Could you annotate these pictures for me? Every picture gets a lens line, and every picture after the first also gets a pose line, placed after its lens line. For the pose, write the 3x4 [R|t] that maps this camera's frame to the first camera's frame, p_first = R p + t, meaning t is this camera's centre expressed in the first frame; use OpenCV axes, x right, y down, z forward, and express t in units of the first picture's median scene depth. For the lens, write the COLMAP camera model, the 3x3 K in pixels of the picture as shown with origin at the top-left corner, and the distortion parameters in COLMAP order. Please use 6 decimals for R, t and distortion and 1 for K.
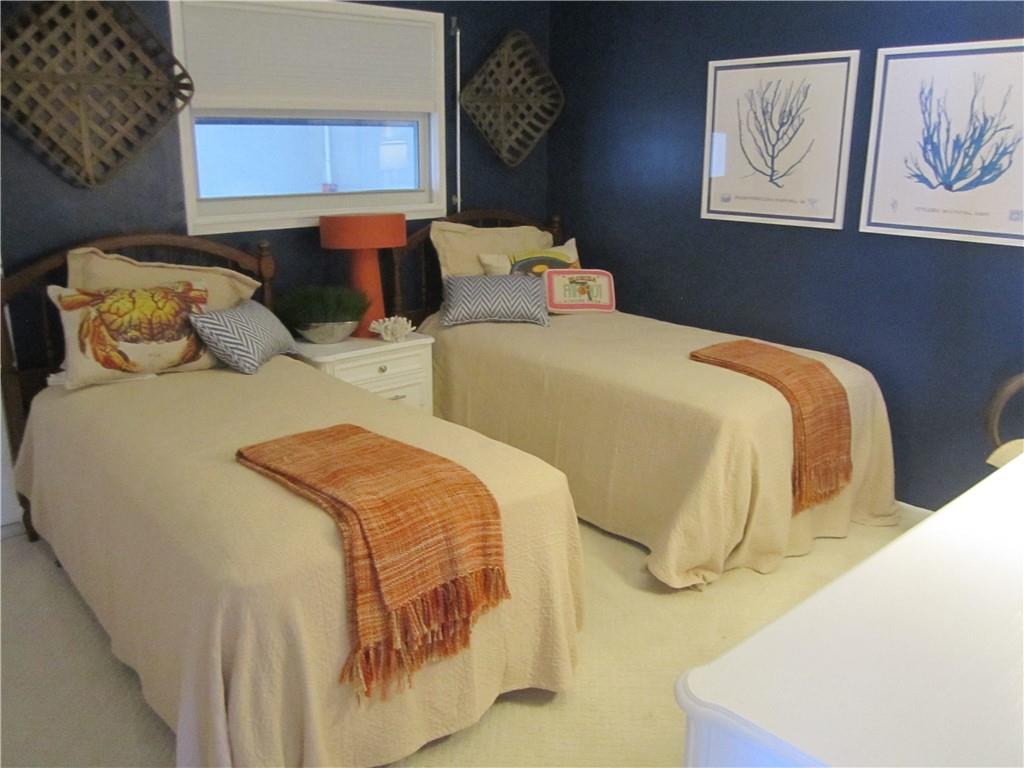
lens RADIAL K [[854.4, 0, 510.2], [0, 854.4, 383.9], [0, 0, 1]] dist [-0.062066, 0.034291]
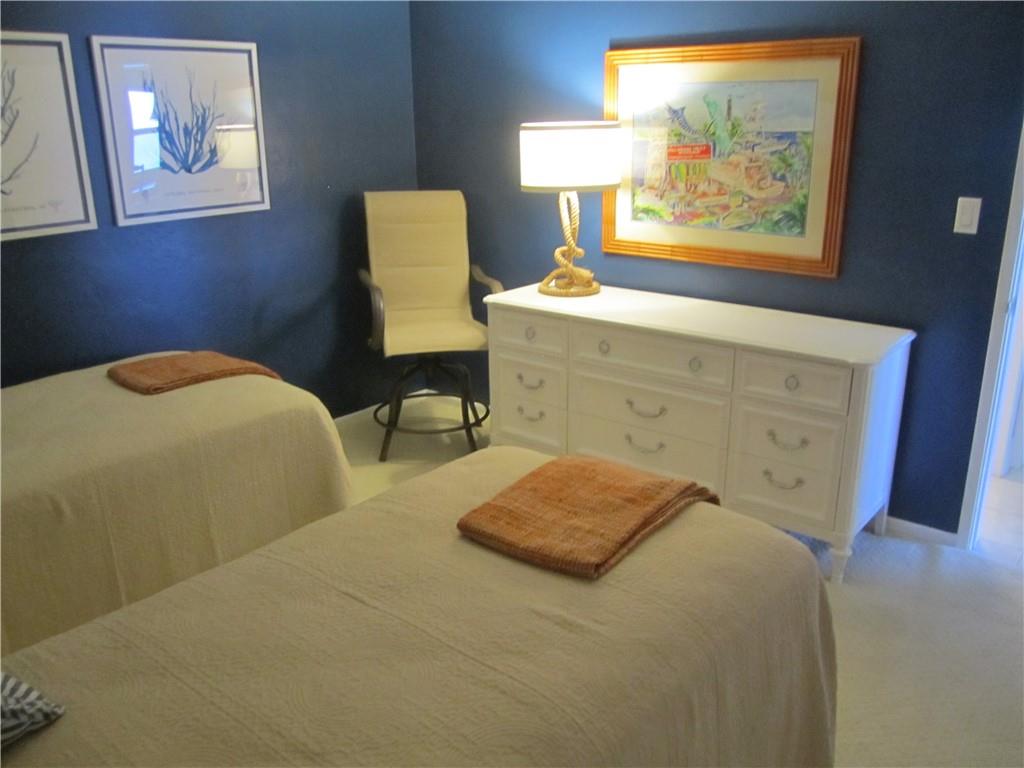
lens RADIAL K [[854.4, 0, 511.7], [0, 854.4, 380.0], [0, 0, 1]] dist [-0.062066, 0.034291]
pose [[-0.150804, -0.296576, 0.943027, -0.676088], [0.287500, 0.899546, 0.328877, -0.231188], [-0.945834, 0.320717, -0.050390, 0.747961]]
